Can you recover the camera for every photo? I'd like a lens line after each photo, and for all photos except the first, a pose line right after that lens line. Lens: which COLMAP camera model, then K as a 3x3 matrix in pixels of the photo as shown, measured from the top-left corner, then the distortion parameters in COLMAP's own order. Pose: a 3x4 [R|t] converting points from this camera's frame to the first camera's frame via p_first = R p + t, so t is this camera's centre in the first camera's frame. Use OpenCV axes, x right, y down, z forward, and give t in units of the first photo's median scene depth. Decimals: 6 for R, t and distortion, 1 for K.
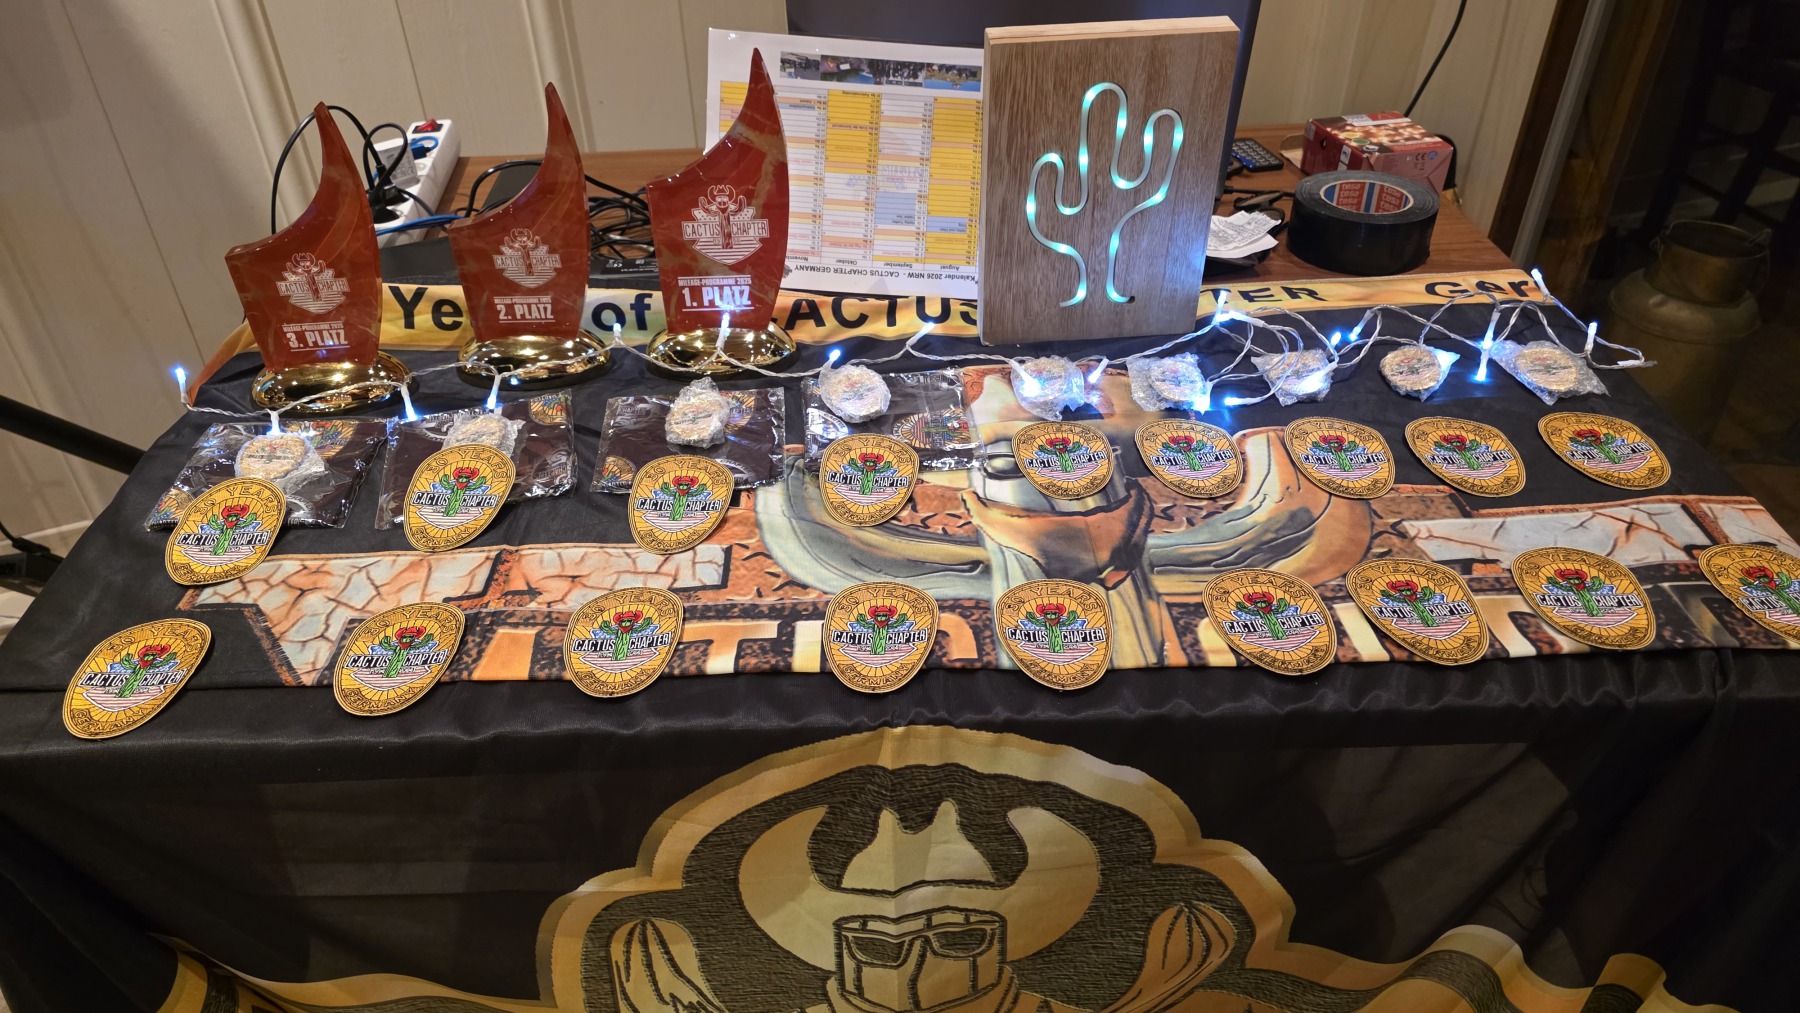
lens RADIAL K [[1212.3, 0, 900.0], [0, 1212.3, 506.5], [0, 0, 1]] dist [0.058978, -0.064025]
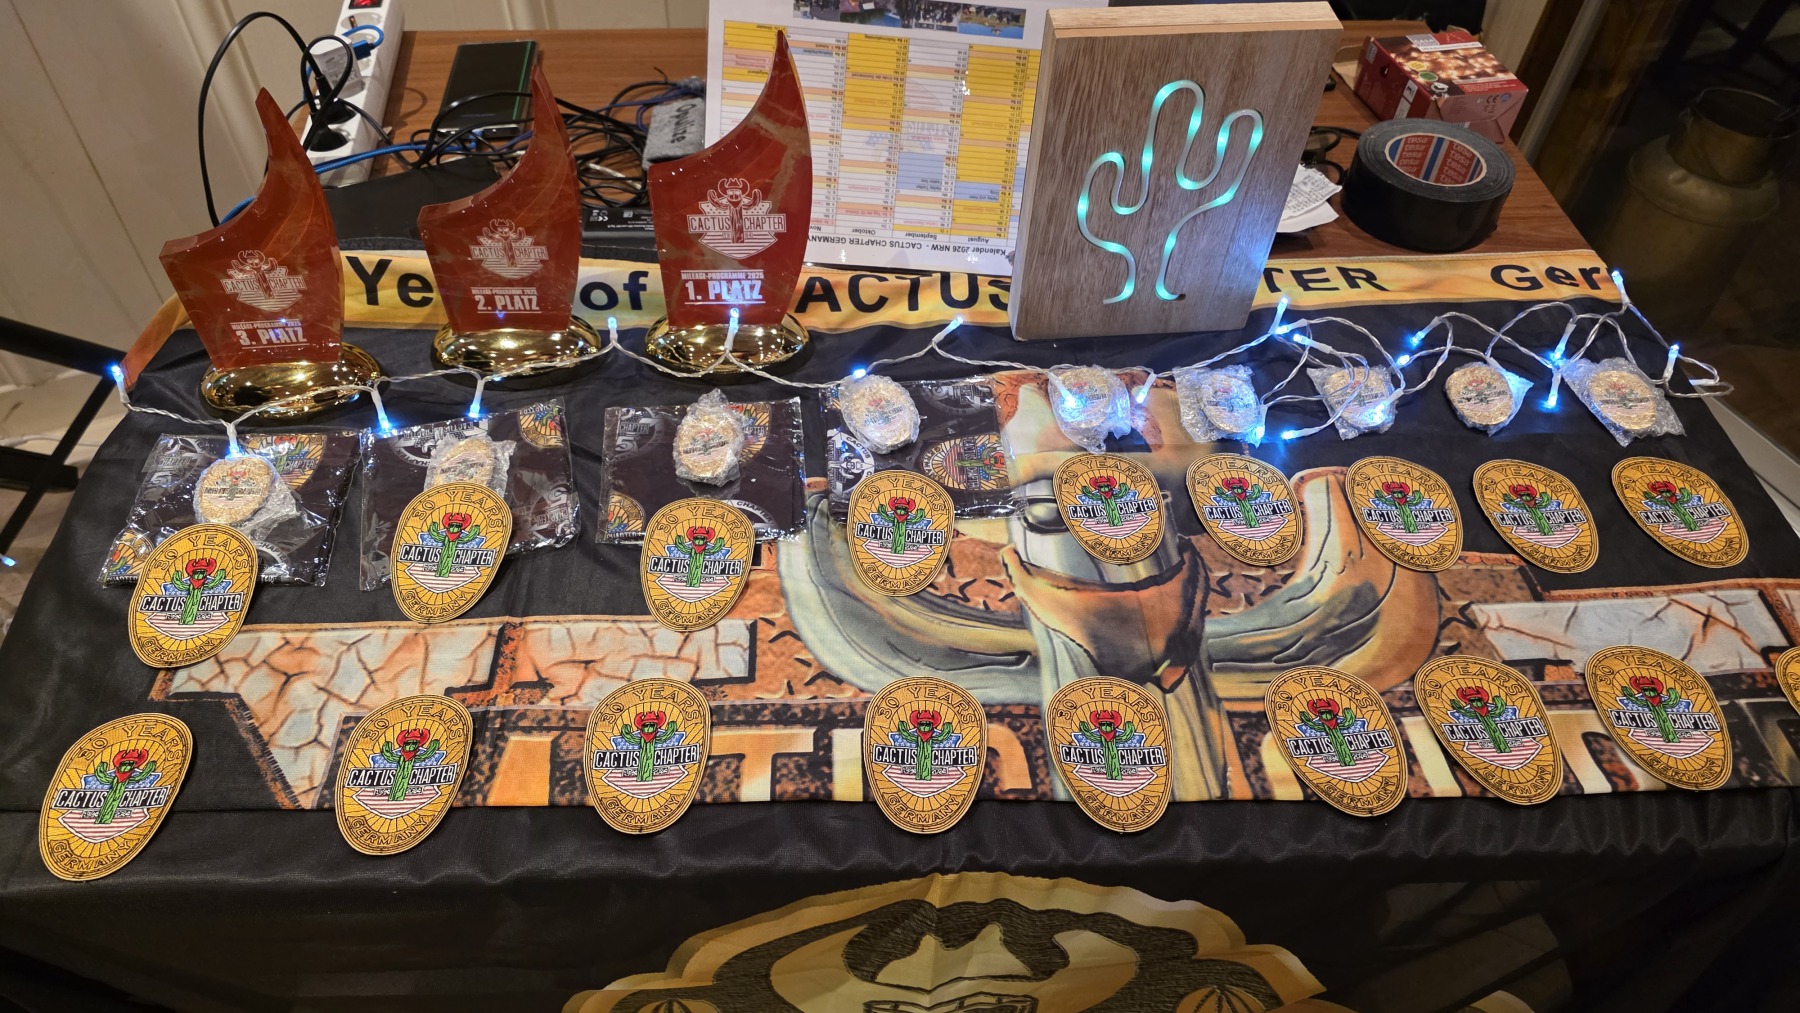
lens RADIAL K [[1212.3, 0, 893.9], [0, 1212.3, 496.7], [0, 0, 1]] dist [0.045959, -0.048795]
pose [[0.998861, 0.015731, 0.045037, -0.077519], [-0.024299, 0.980197, 0.196530, -0.244356], [-0.041053, -0.197400, 0.979463, 0.112378]]
